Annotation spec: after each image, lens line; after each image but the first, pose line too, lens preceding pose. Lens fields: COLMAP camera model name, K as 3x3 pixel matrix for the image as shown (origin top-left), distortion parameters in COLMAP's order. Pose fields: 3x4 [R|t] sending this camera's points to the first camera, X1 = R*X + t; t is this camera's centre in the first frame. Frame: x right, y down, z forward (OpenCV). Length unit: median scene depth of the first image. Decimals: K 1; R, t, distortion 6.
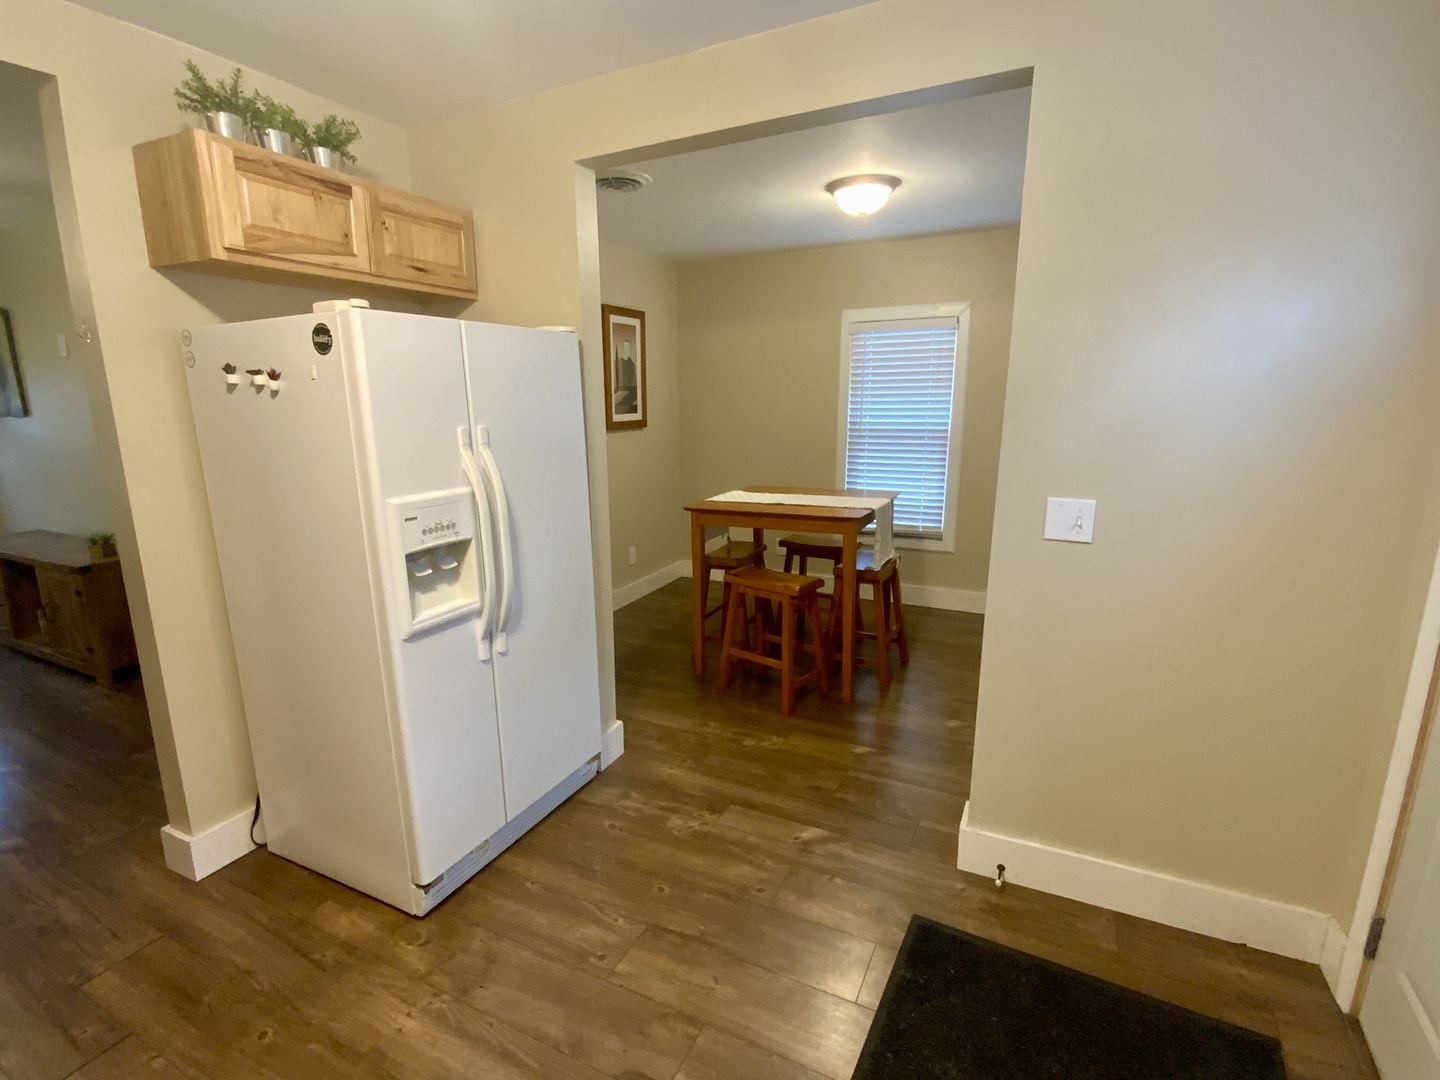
lens RADIAL K [[686.8, 0, 722.3], [0, 686.8, 541.3], [0, 0, 1]] dist [0.010326, -0.009883]
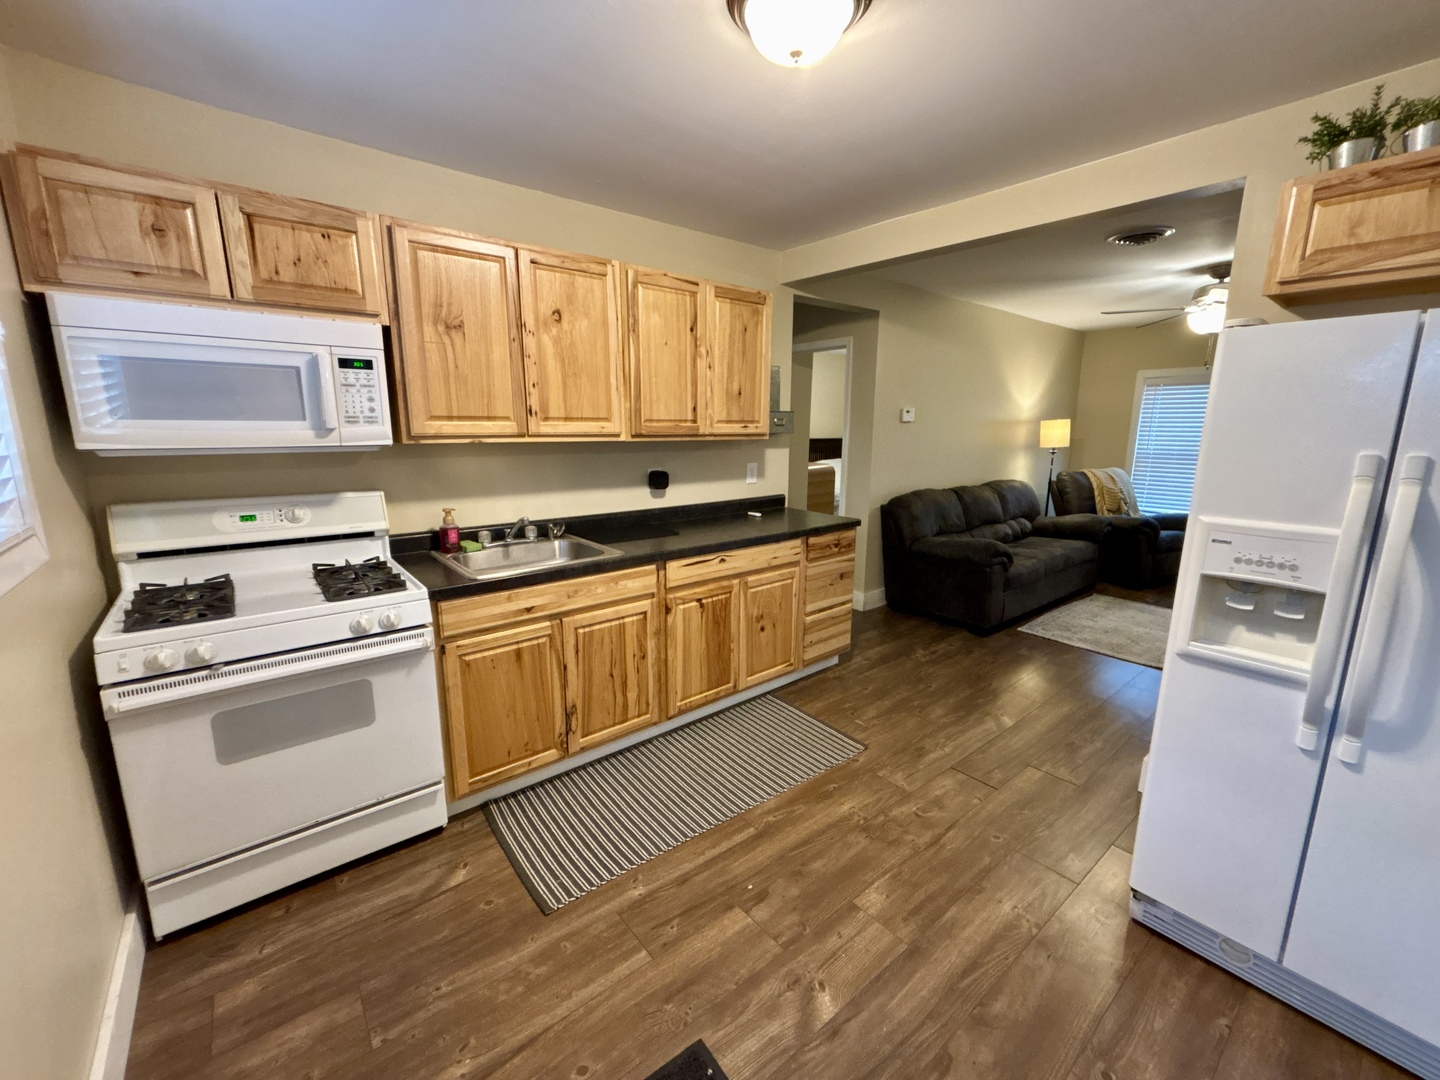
lens RADIAL K [[581.8, 0, 720.0], [0, 581.8, 540.0], [0, 0, 1]] dist [-0.001338, -0.000636]
pose [[-0.415493, 0.174648, -0.892672, 0.481555], [-0.198044, 0.940480, 0.276181, -0.102579], [0.887775, 0.291539, -0.356175, 0.572267]]
